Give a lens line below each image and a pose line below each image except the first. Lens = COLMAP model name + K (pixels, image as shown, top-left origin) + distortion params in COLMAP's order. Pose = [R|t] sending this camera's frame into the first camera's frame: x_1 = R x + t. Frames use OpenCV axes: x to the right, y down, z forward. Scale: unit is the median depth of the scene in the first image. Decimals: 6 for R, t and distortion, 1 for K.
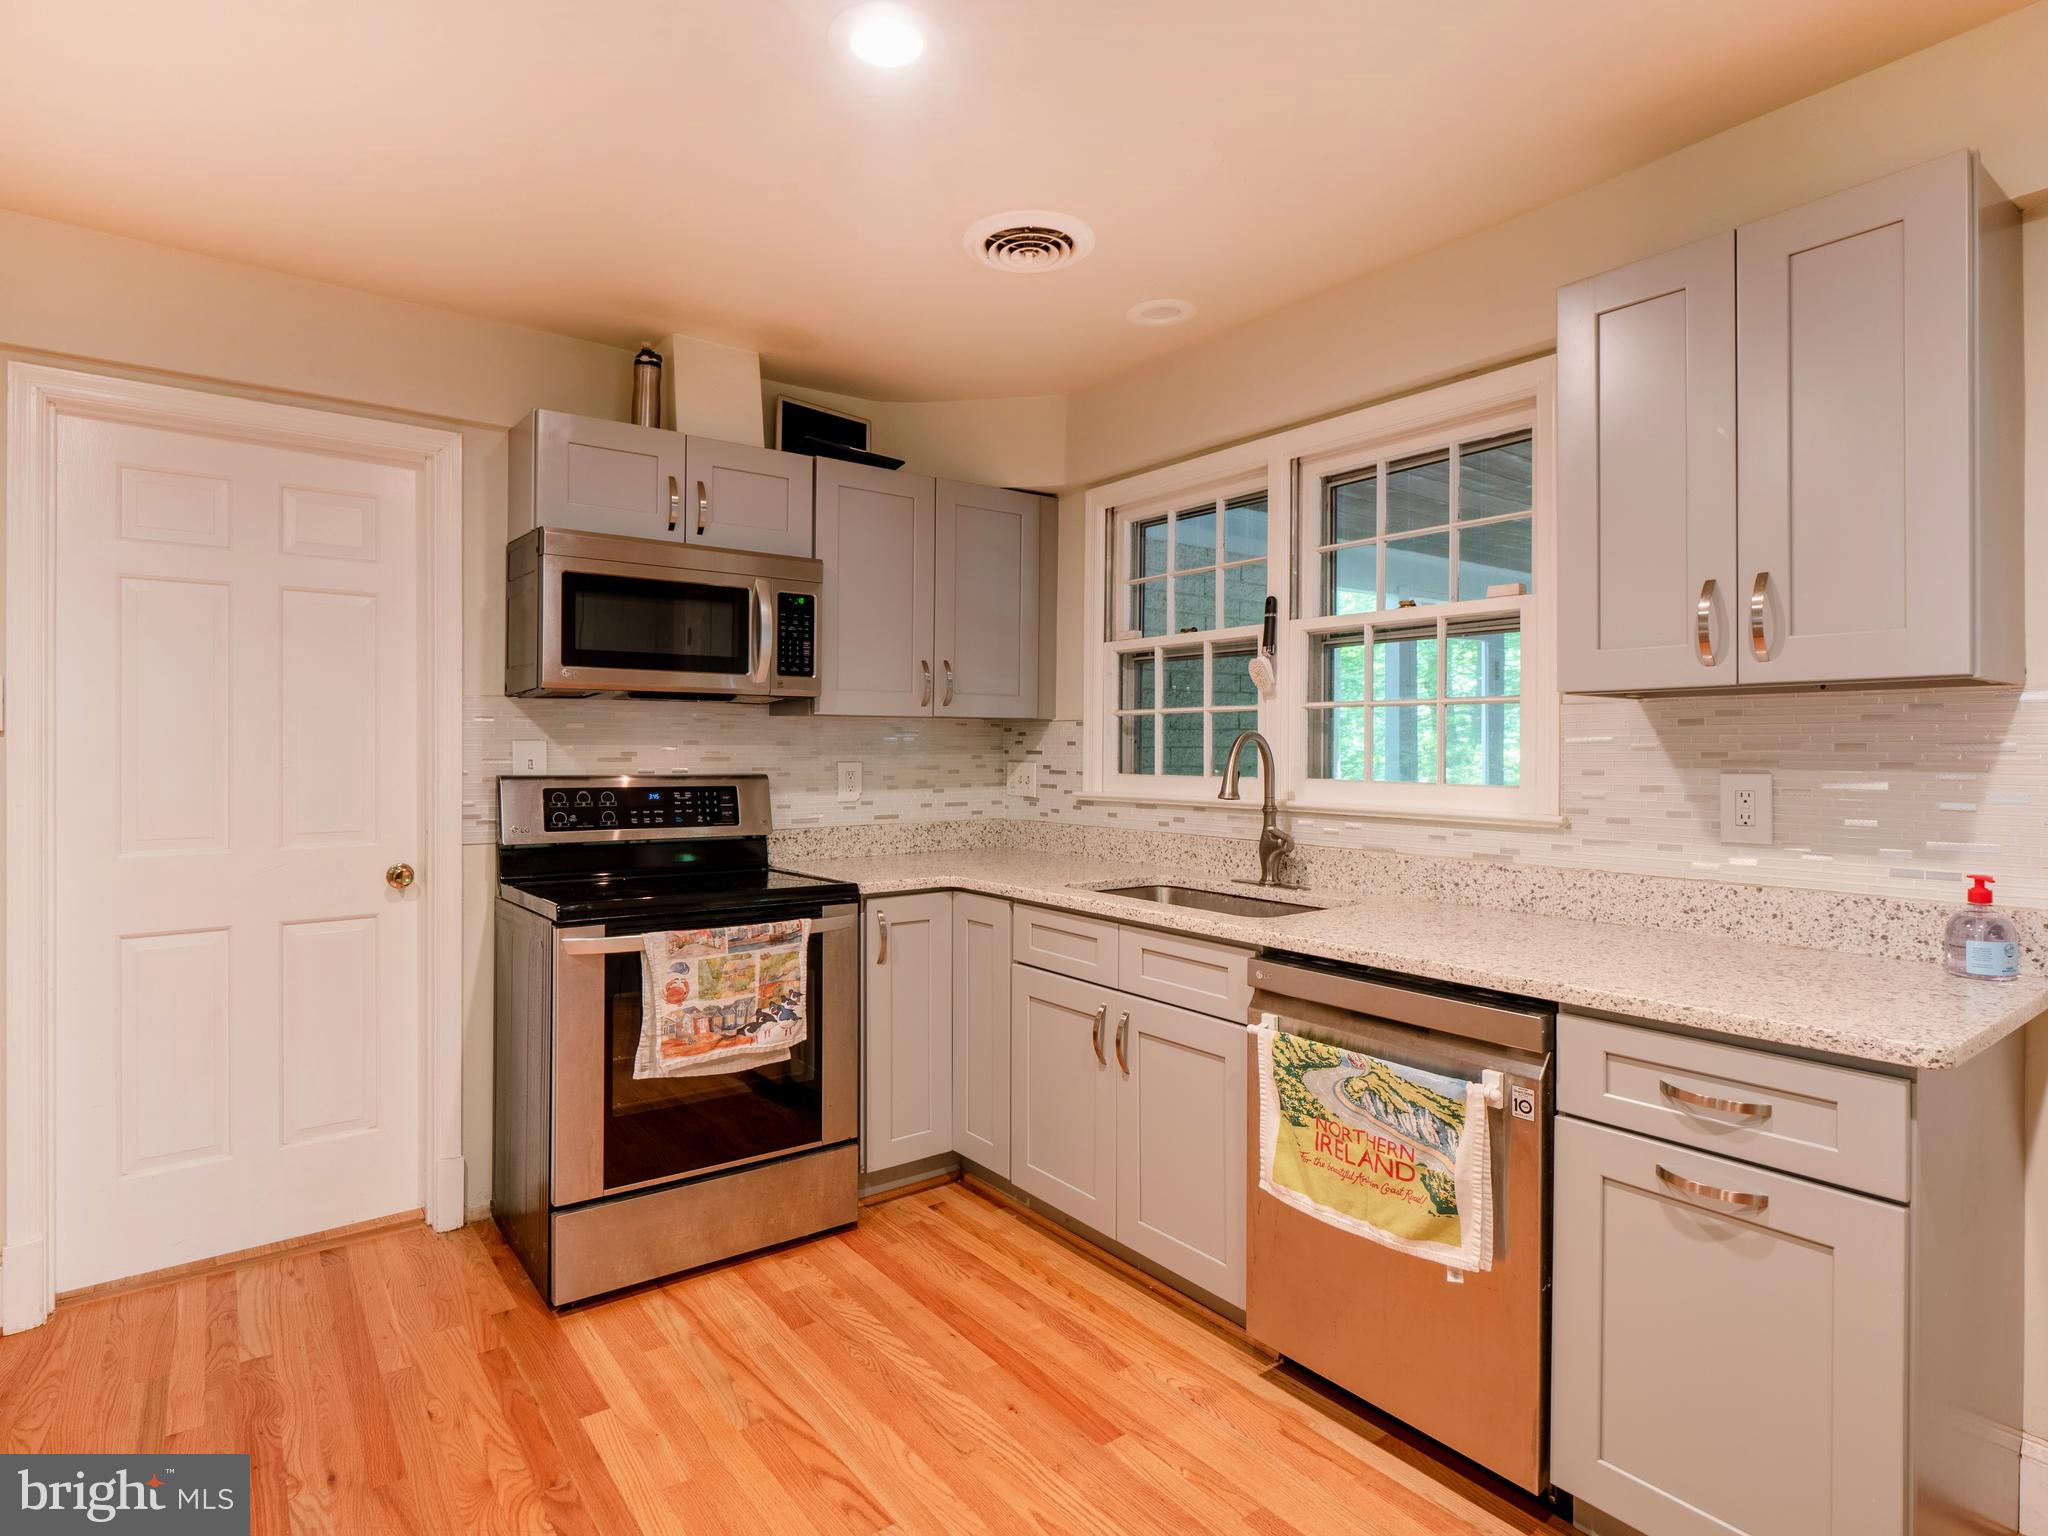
lens RADIAL K [[1083.8, 0, 1024.9], [0, 1083.8, 743.5], [0, 0, 1]] dist [0.002680, -0.008774]
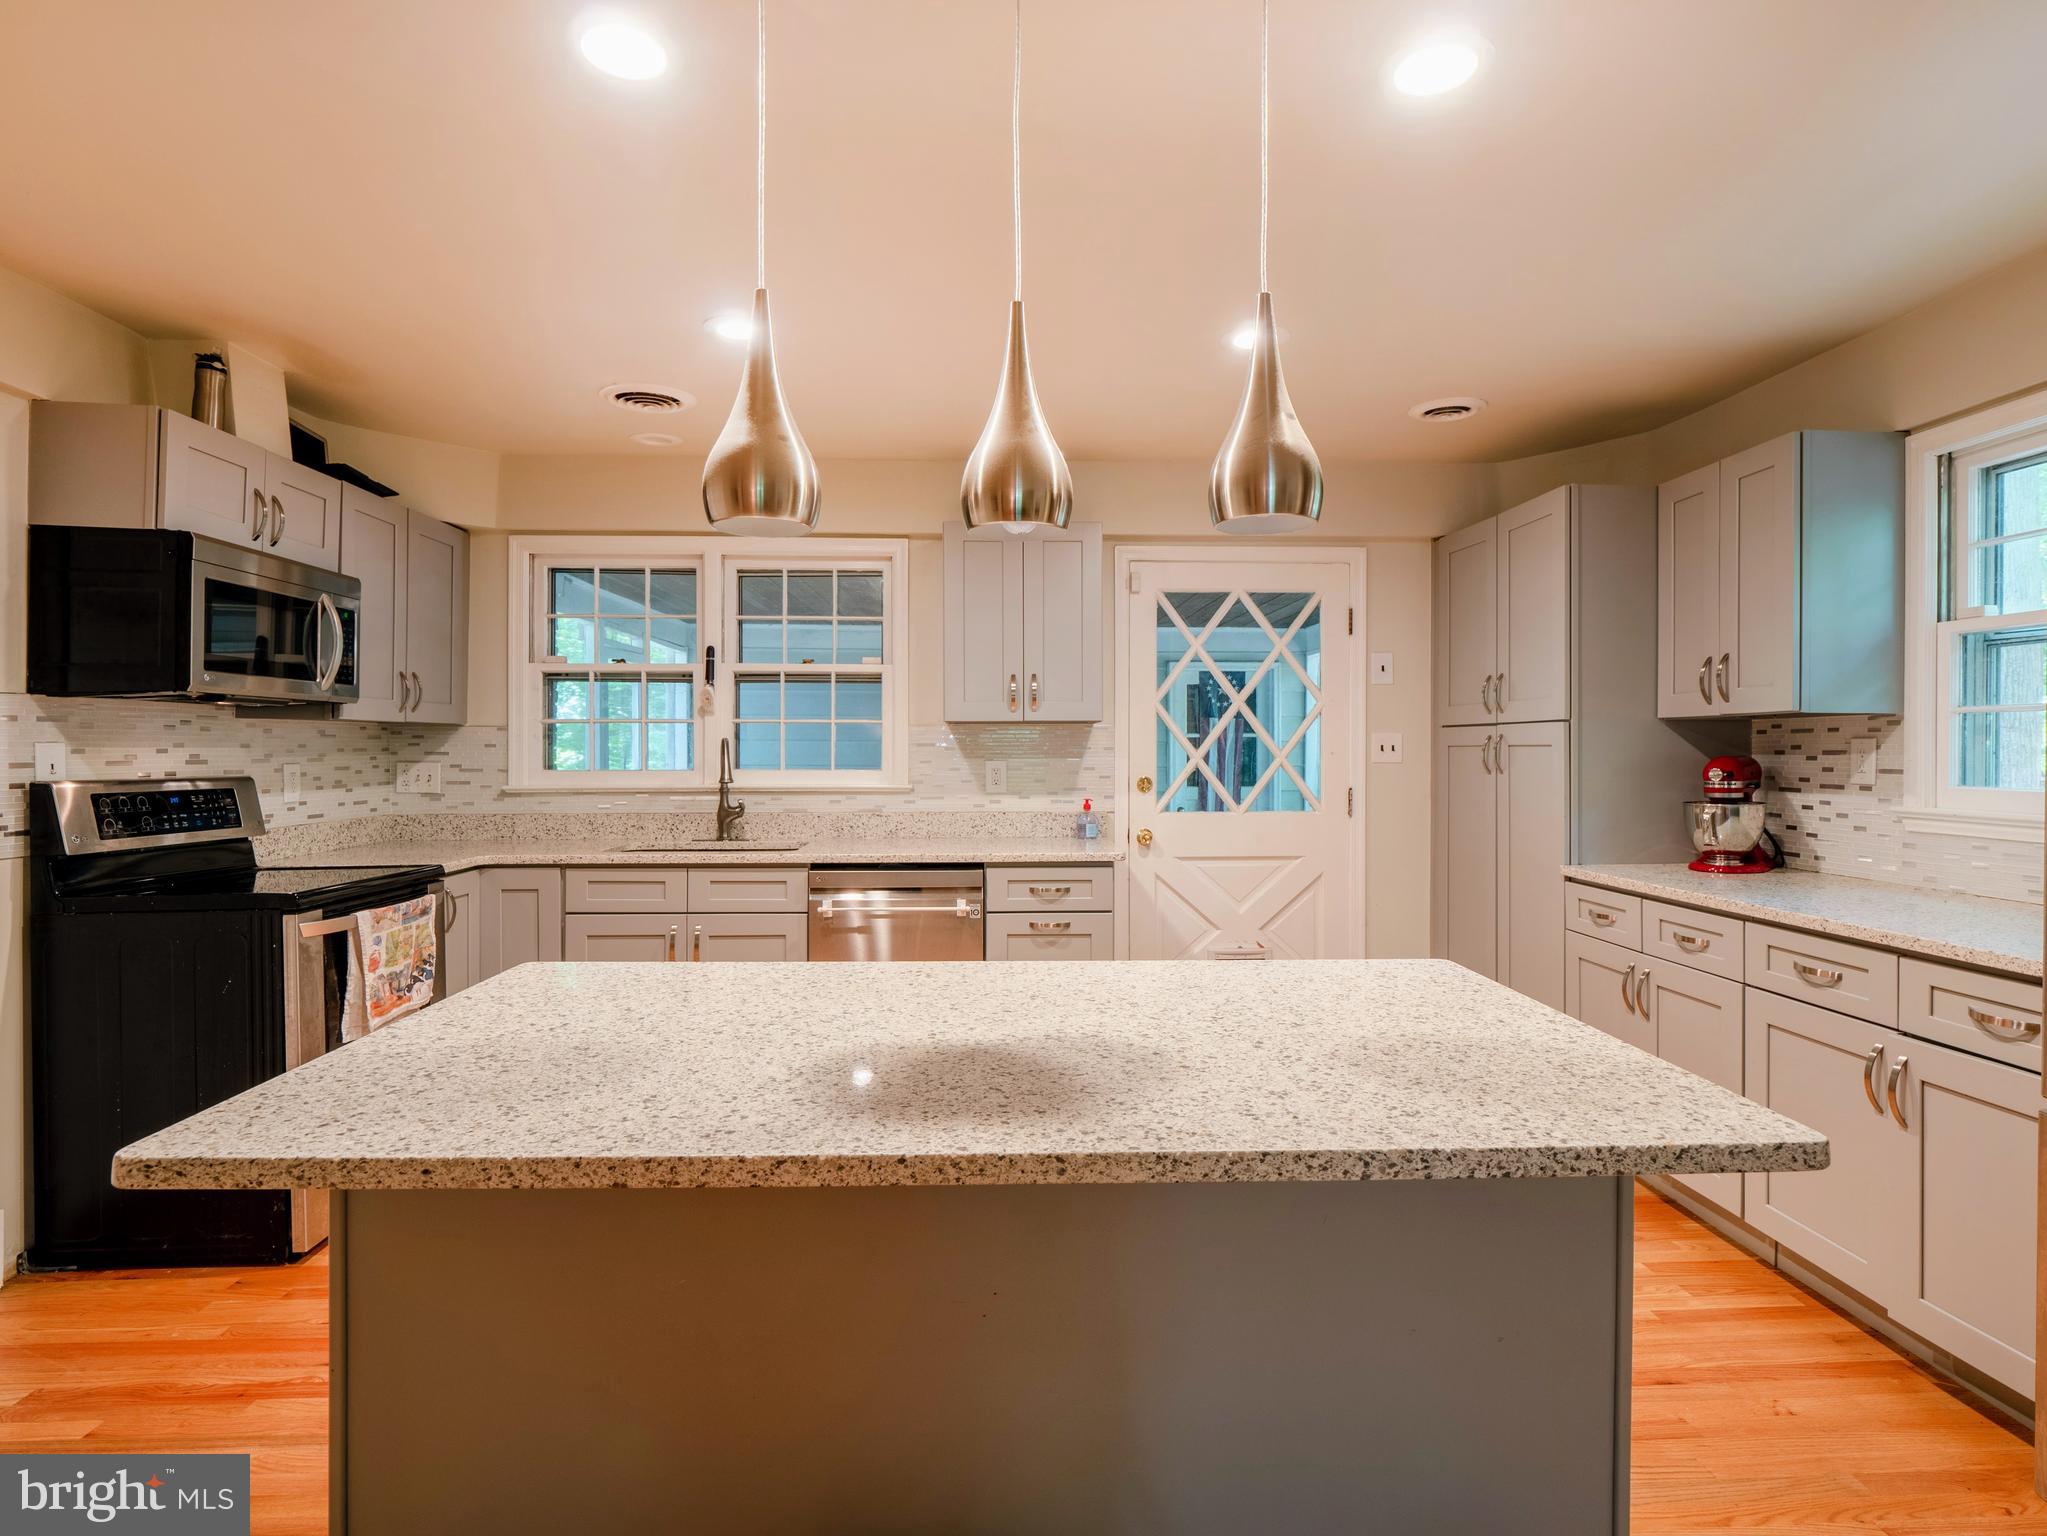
lens RADIAL K [[1083.3, 0, 1035.4], [0, 1083.3, 746.9], [0, 0, 1]] dist [0.002680, -0.008774]
pose [[0.566377, -0.001530, 0.824145, -0.824341], [-0.001844, 0.999993, 0.003124, -0.004390], [-0.824144, -0.003289, 0.566370, -0.220014]]
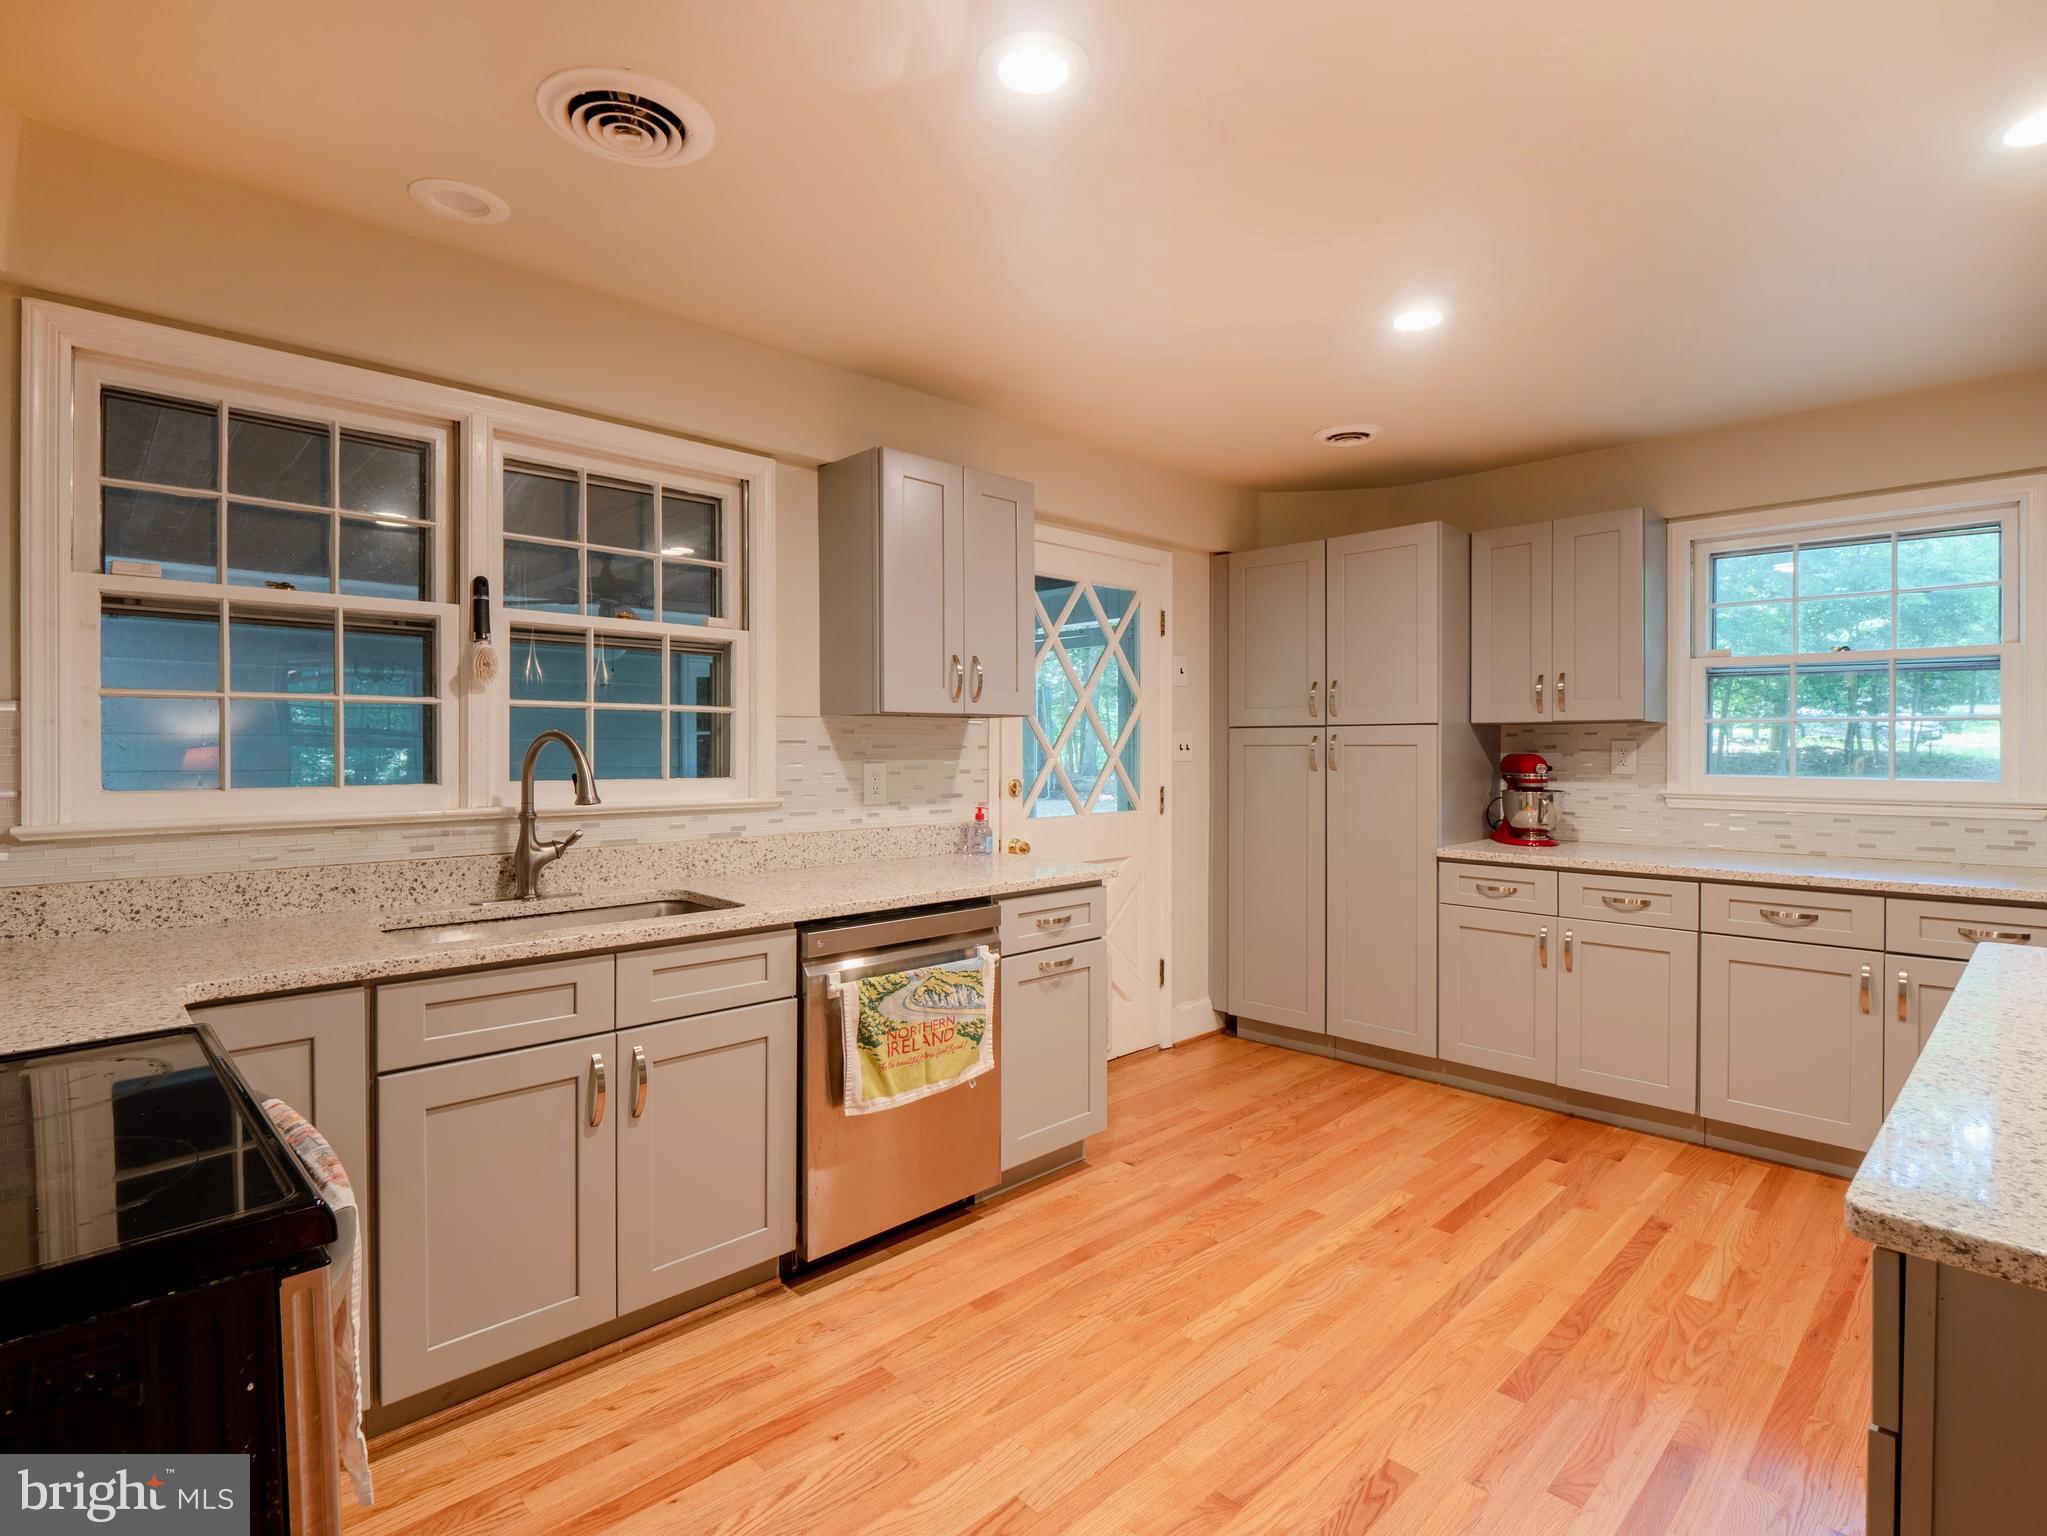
lens RADIAL K [[1008.5, 0, 1025.1], [0, 1008.5, 746.6], [0, 0, 1]] dist [-0.009270, -0.004830]
pose [[-0.120105, -0.002101, 0.992759, -0.714252], [-0.004665, 0.999988, 0.001552, -0.000908], [-0.992750, -0.004445, -0.120114, 0.737984]]
